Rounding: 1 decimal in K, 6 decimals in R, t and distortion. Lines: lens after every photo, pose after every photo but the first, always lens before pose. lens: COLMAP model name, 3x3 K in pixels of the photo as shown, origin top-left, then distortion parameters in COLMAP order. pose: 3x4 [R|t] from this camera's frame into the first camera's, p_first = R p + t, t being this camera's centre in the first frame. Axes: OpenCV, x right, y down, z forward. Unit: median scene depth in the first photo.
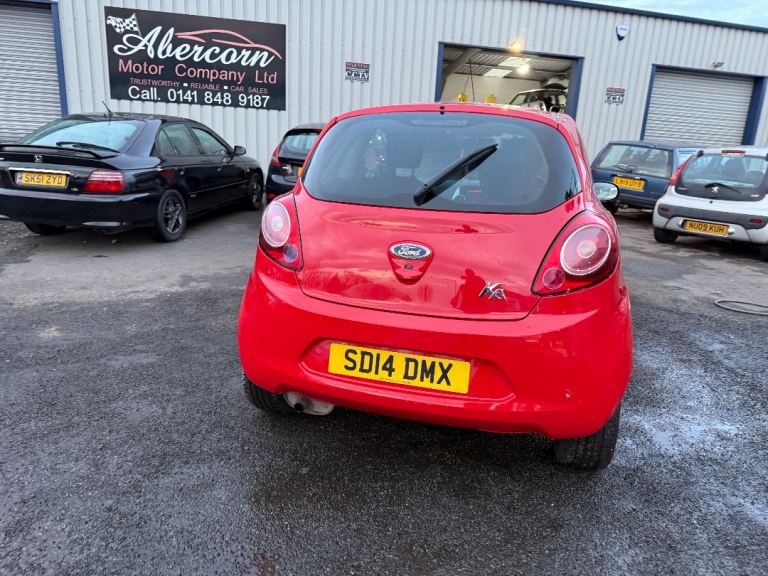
lens RADIAL K [[541.9, 0, 384.9], [0, 541.9, 285.4], [0, 0, 1]] dist [0.012639, -0.023303]
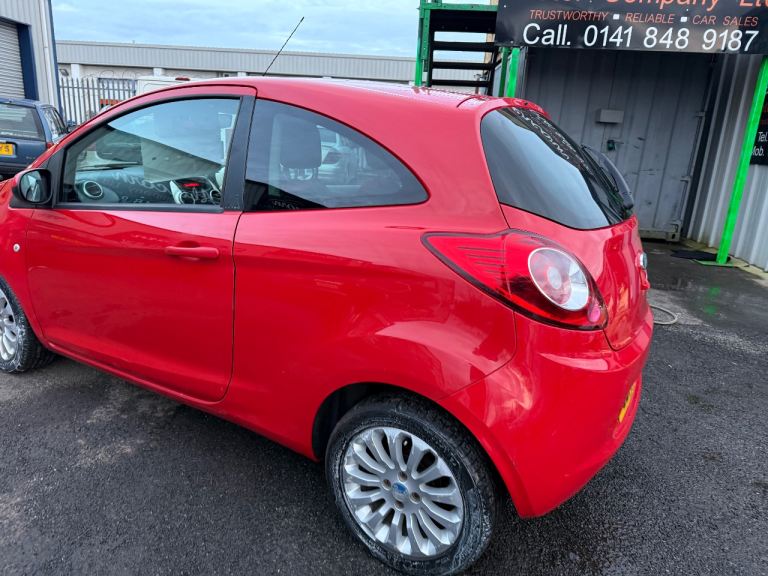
lens RADIAL K [[541.9, 0, 376.2], [0, 541.9, 289.5], [0, 0, 1]] dist [0.012639, -0.023303]
pose [[0.279620, -0.295135, 0.913624, -0.189210], [0.201986, 0.948368, 0.244540, -0.067728], [-0.938624, 0.116161, 0.324796, 0.218266]]
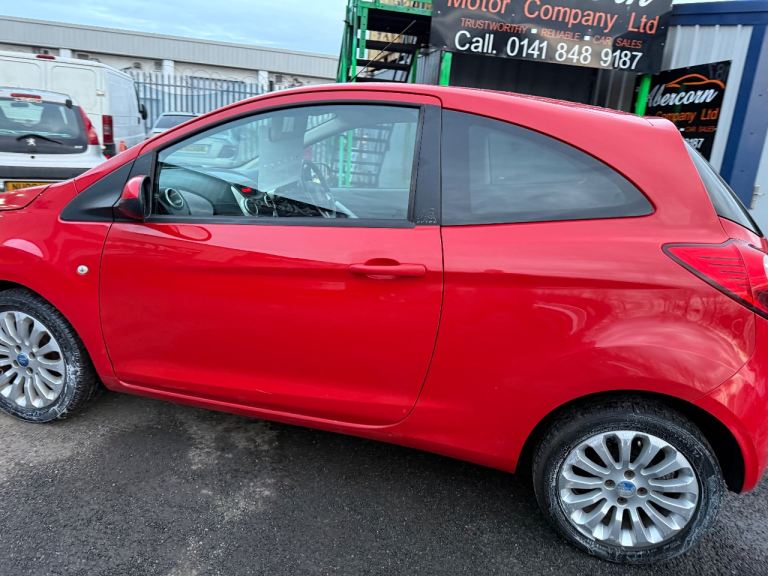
lens RADIAL K [[541.9, 0, 385.8], [0, 541.9, 284.4], [0, 0, 1]] dist [0.012639, -0.023303]
pose [[-0.013058, -0.307207, 0.951553, -0.200370], [0.169419, 0.937195, 0.304897, -0.096972], [-0.985458, 0.165192, 0.039809, 0.334039]]
